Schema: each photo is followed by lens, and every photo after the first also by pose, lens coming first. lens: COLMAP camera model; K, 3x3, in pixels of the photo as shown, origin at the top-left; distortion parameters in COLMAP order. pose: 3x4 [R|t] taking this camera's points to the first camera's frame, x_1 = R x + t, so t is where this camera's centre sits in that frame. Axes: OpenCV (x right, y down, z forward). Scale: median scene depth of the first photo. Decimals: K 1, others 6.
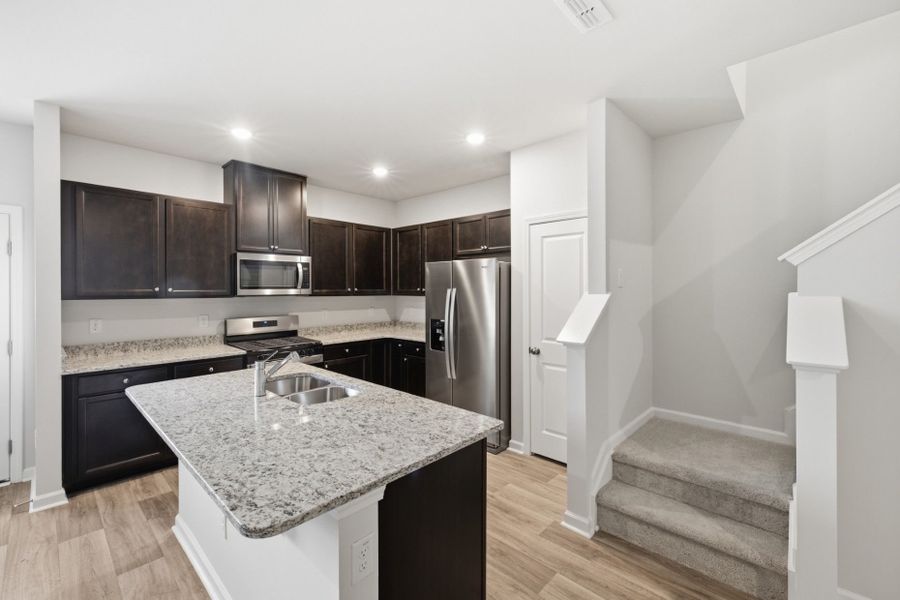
lens RADIAL K [[384.0, 0, 448.9], [0, 384.0, 292.0], [0, 0, 1]] dist [0.007106, -0.001923]
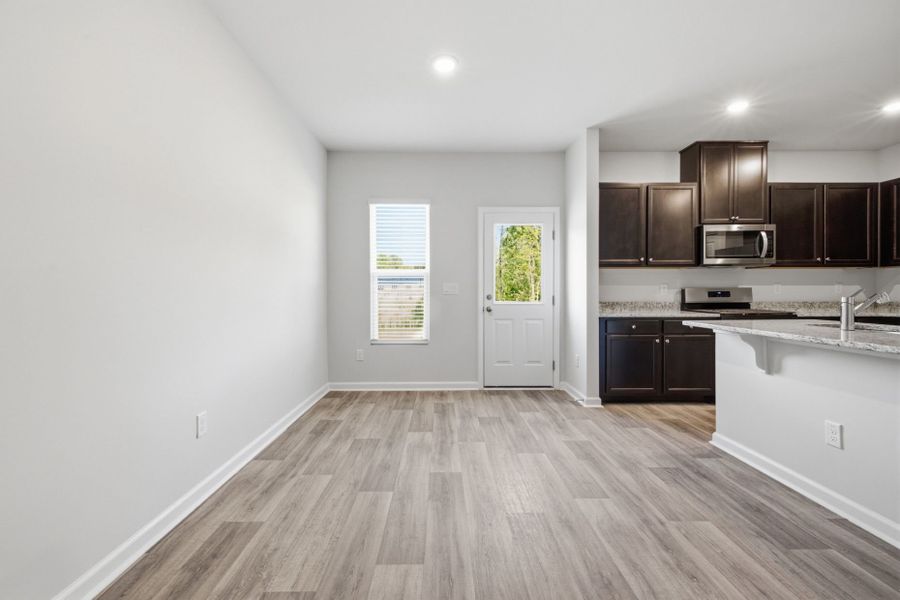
lens RADIAL K [[384.0, 0, 442.0], [0, 384.0, 294.9], [0, 0, 1]] dist [0.007106, -0.001923]
pose [[0.693203, 0.004276, -0.720730, -0.269216], [-0.004416, 0.999989, 0.001686, 0.093925], [0.720729, 0.002014, 0.693214, -0.282699]]
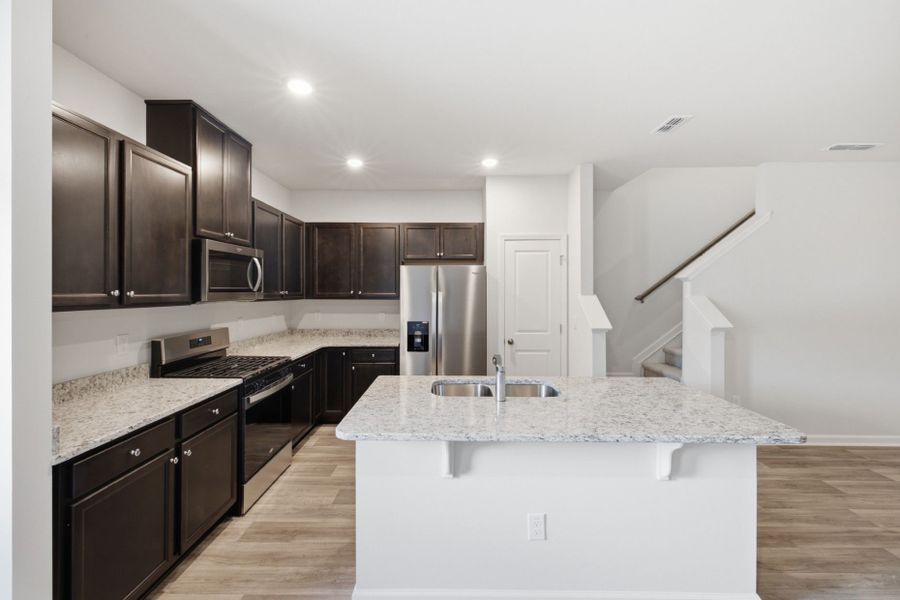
lens RADIAL K [[384.0, 0, 444.7], [0, 384.0, 290.9], [0, 0, 1]] dist [0.007106, -0.001923]
pose [[0.732803, 0.001699, 0.680439, -0.685070], [0.003457, 0.999975, -0.006220, -0.004252], [-0.680432, 0.006911, 0.732778, 0.202348]]
